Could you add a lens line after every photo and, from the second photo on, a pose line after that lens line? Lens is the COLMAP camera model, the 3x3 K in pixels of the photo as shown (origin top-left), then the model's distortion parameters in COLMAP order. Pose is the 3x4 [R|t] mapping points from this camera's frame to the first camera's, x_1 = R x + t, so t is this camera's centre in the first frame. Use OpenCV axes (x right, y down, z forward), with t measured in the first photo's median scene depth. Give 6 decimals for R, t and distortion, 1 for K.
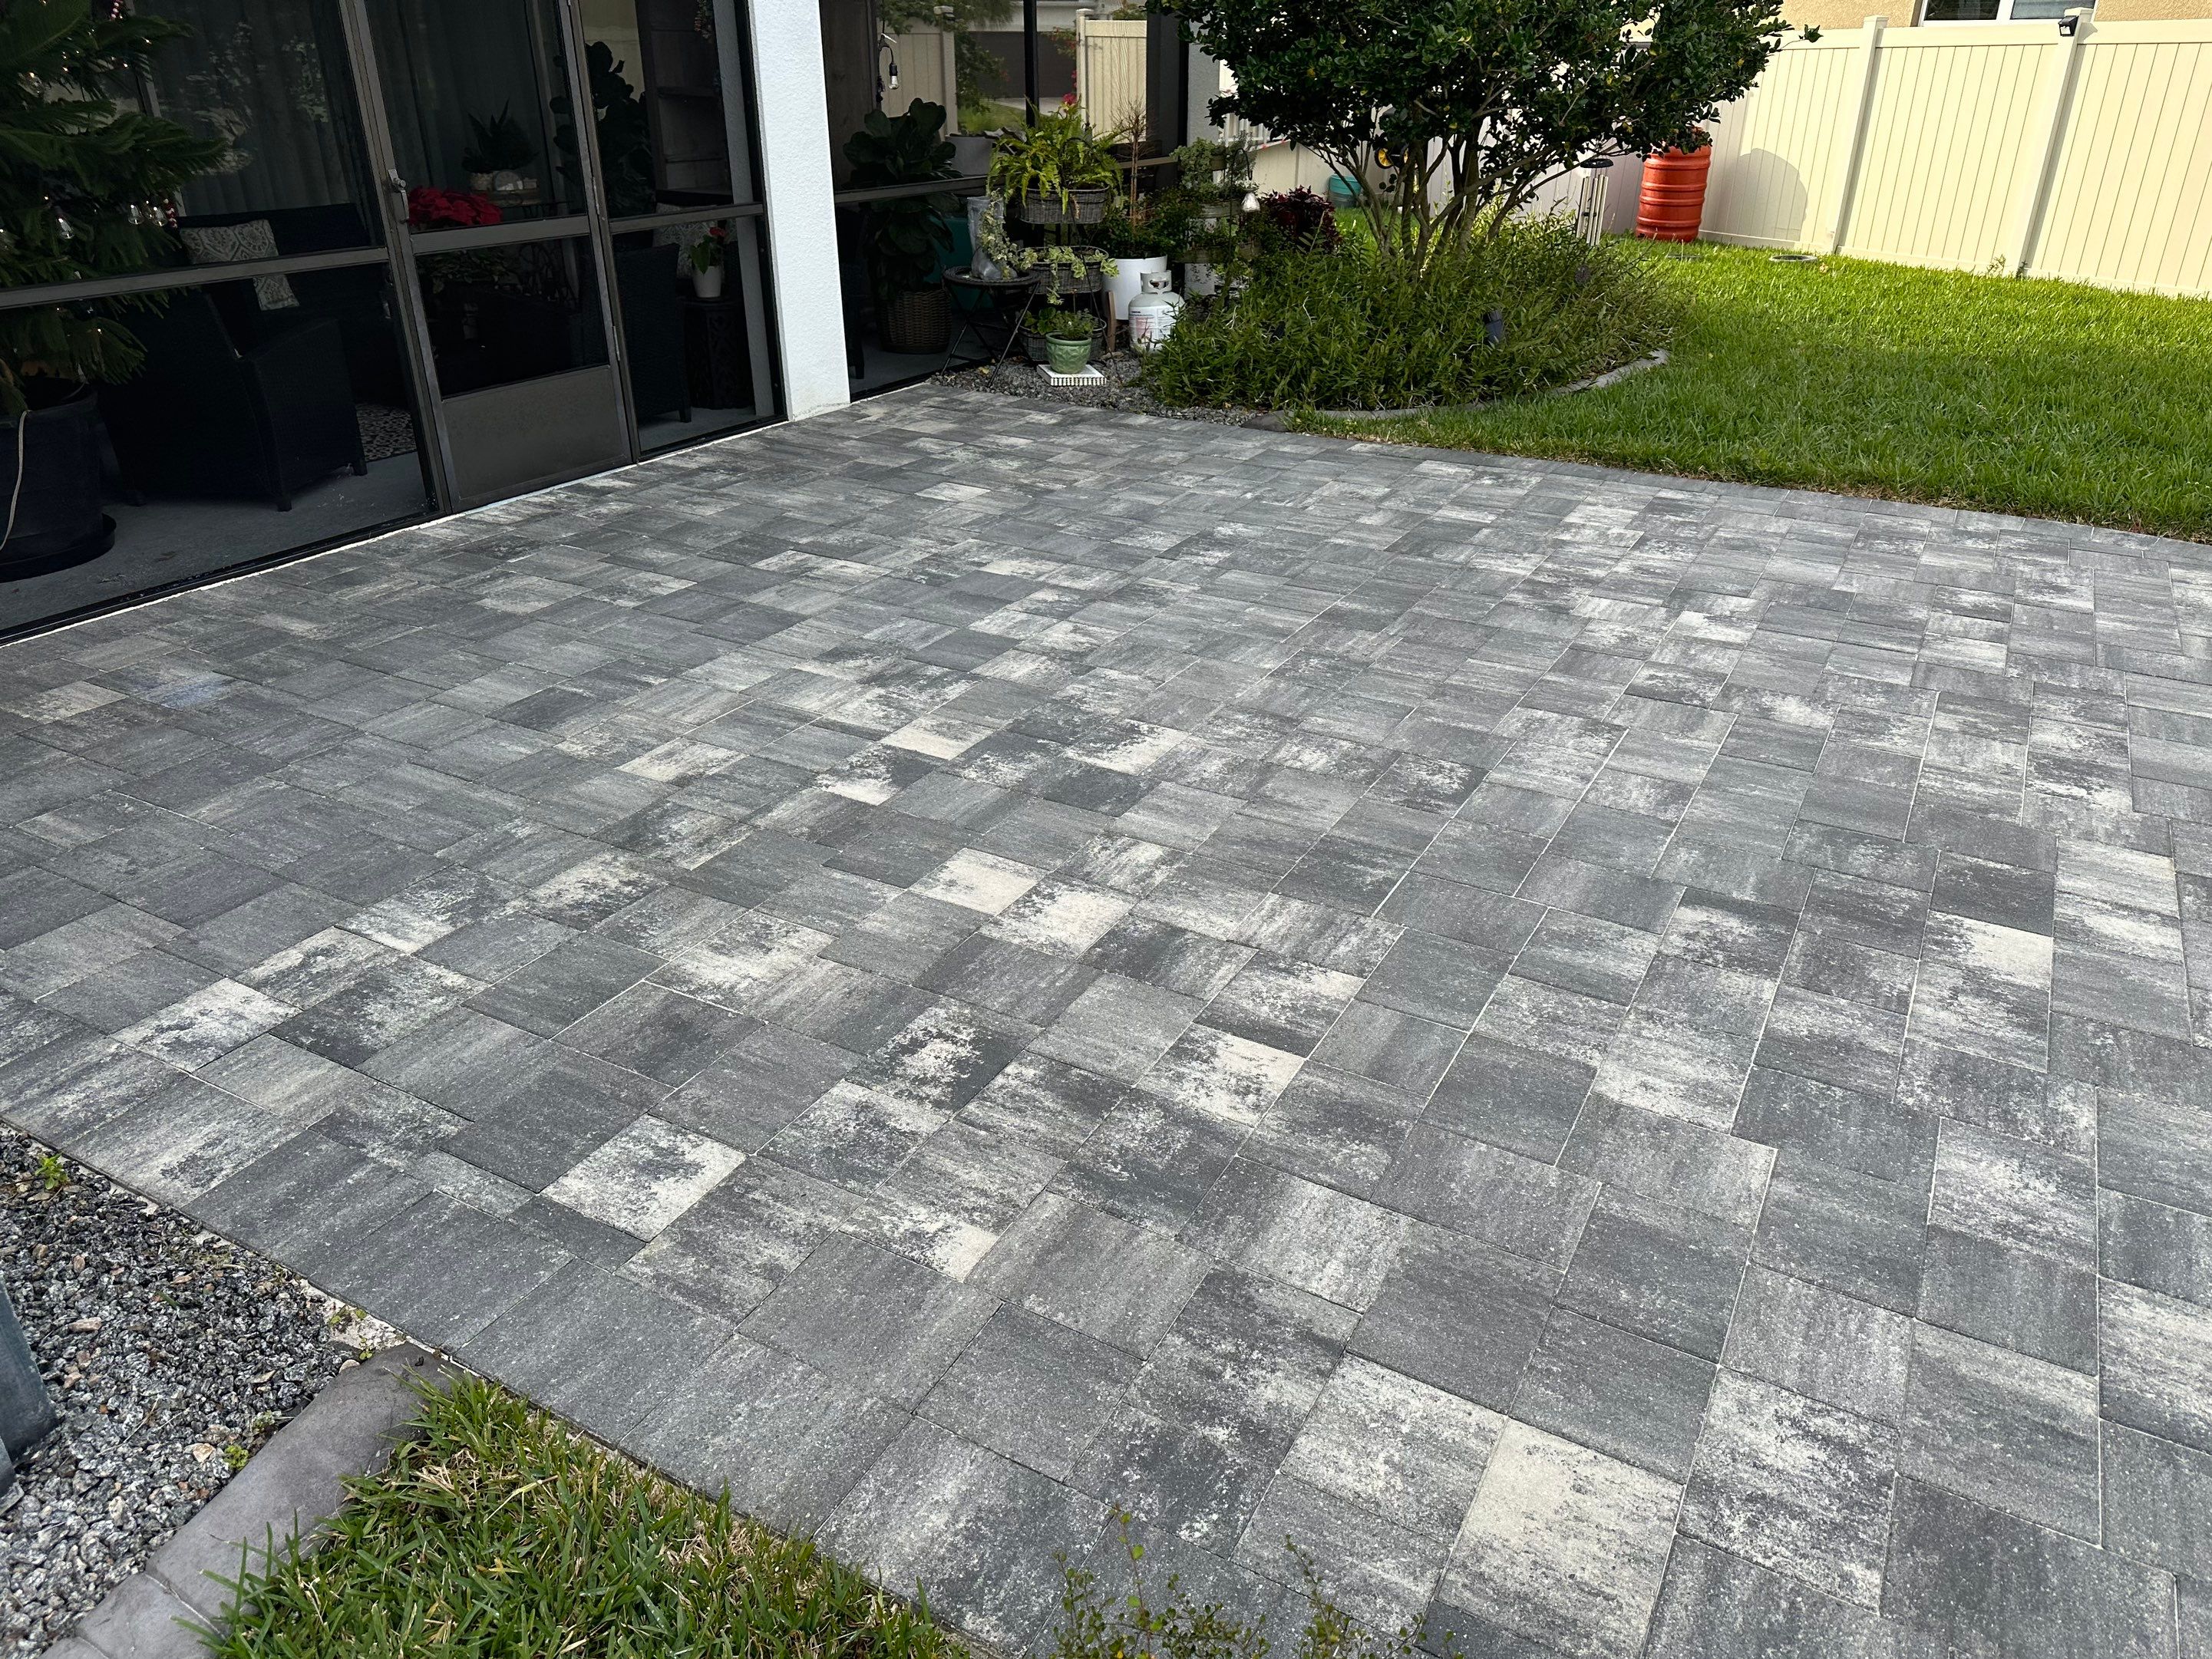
lens RADIAL K [[1510.4, 0, 1109.7], [0, 1510.4, 838.2], [0, 0, 1]] dist [0.161290, -0.241117]
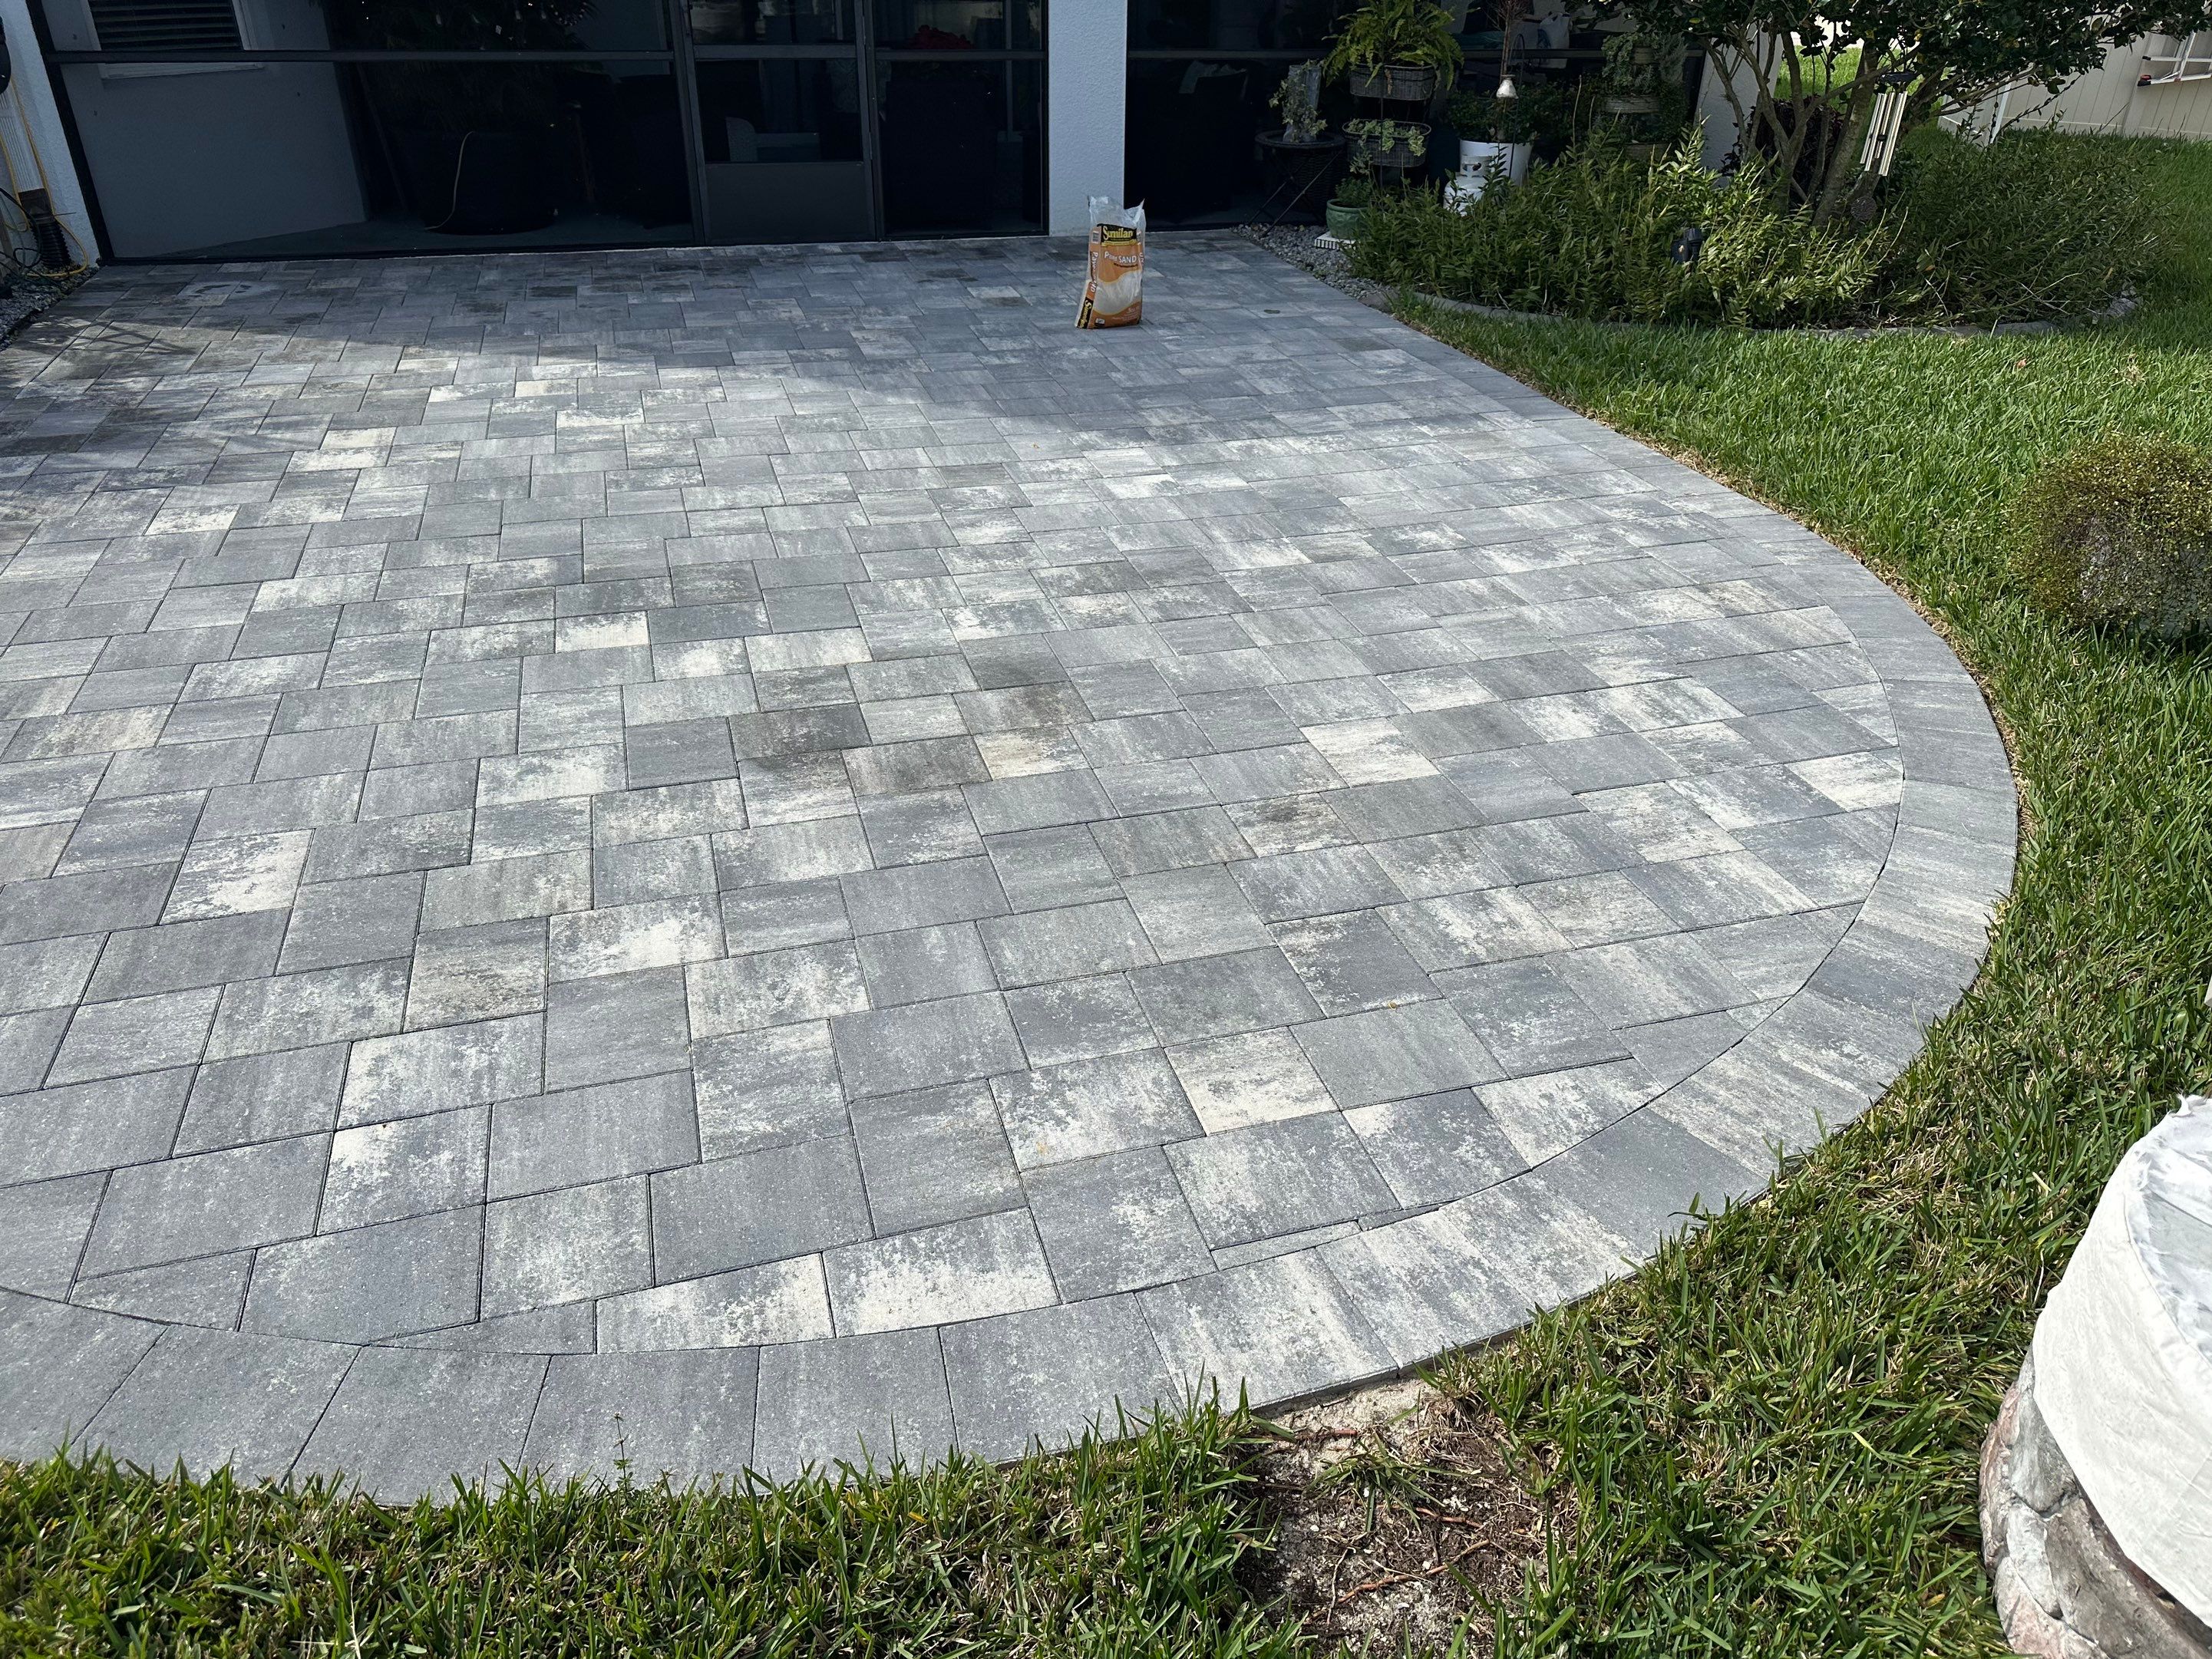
lens RADIAL K [[1527.0, 0, 1125.9], [0, 1527.0, 829.1], [0, 0, 1]] dist [0.169840, -0.312889]
pose [[0.717741, 0.360021, -0.596015, 1.330393], [-0.332591, 0.929261, 0.160801, -0.100094], [0.611745, 0.082815, 0.786708, 0.203802]]
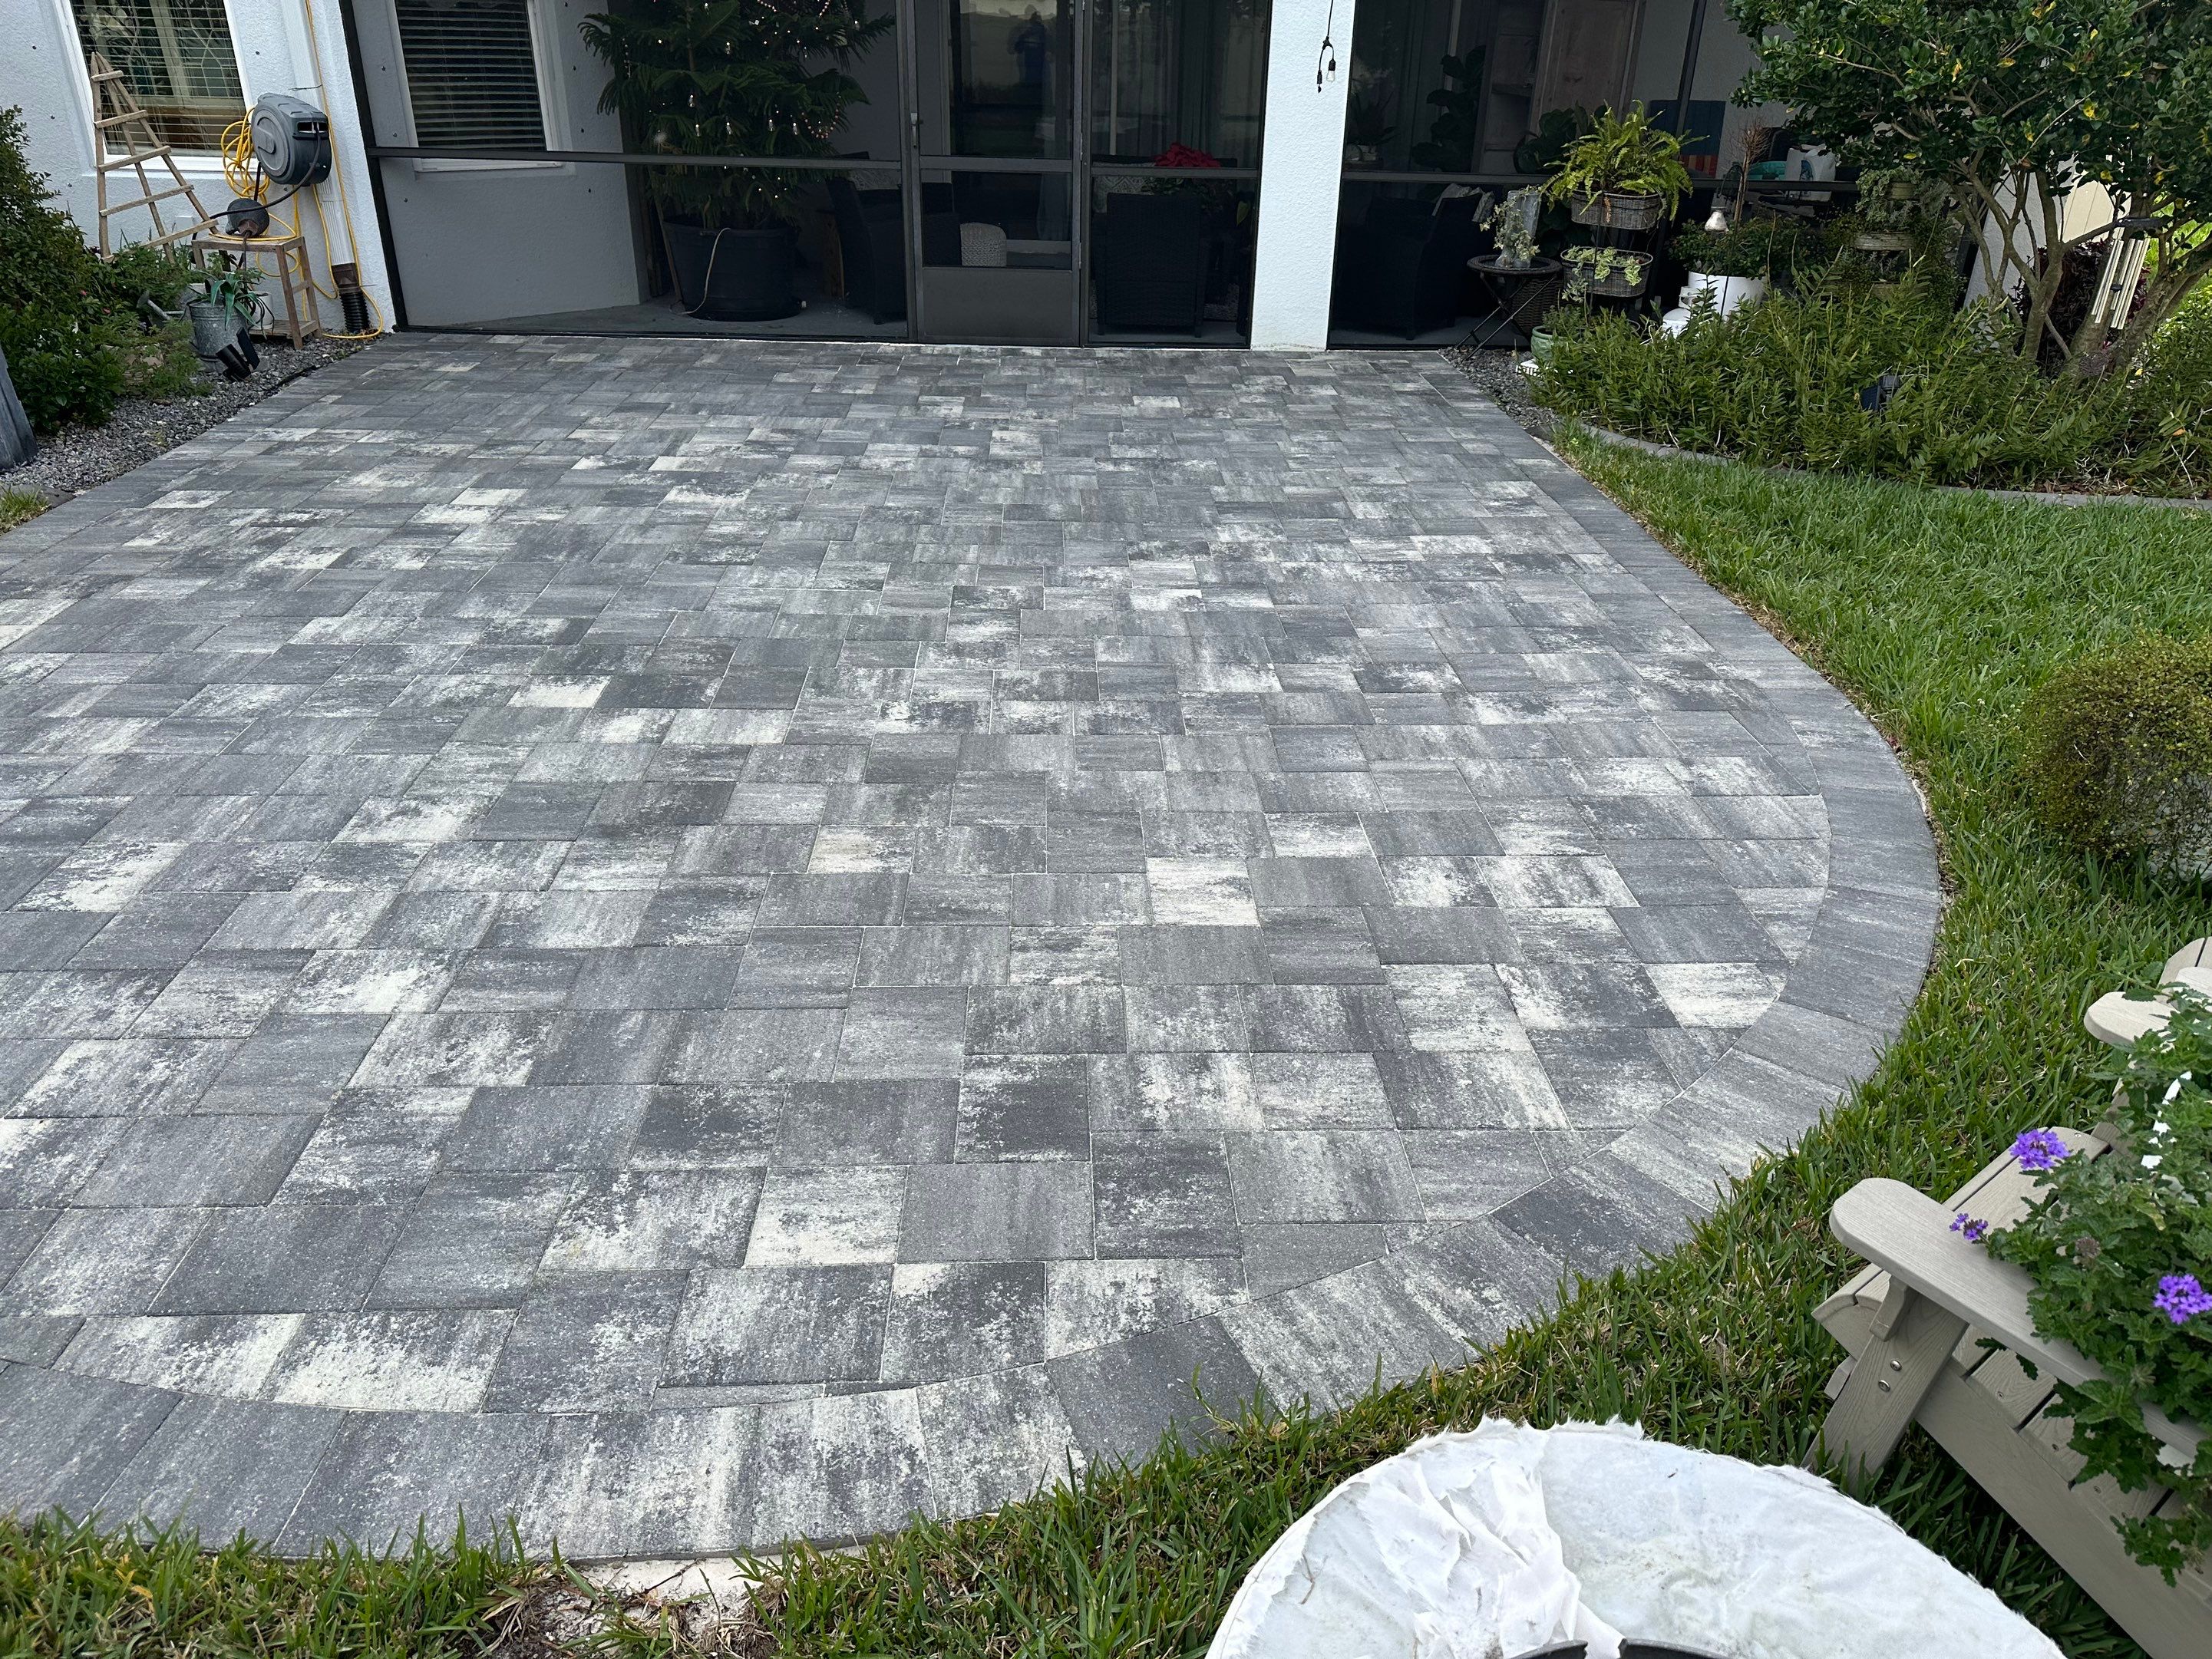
lens RADIAL K [[1527.0, 0, 1125.9], [0, 1527.0, 829.1], [0, 0, 1]] dist [0.169840, -0.312889]
pose [[0.526017, 0.396232, -0.752533, 1.486911], [-0.408603, 0.893770, 0.184985, -0.215856], [0.745889, 0.210182, 0.632039, 0.411983]]
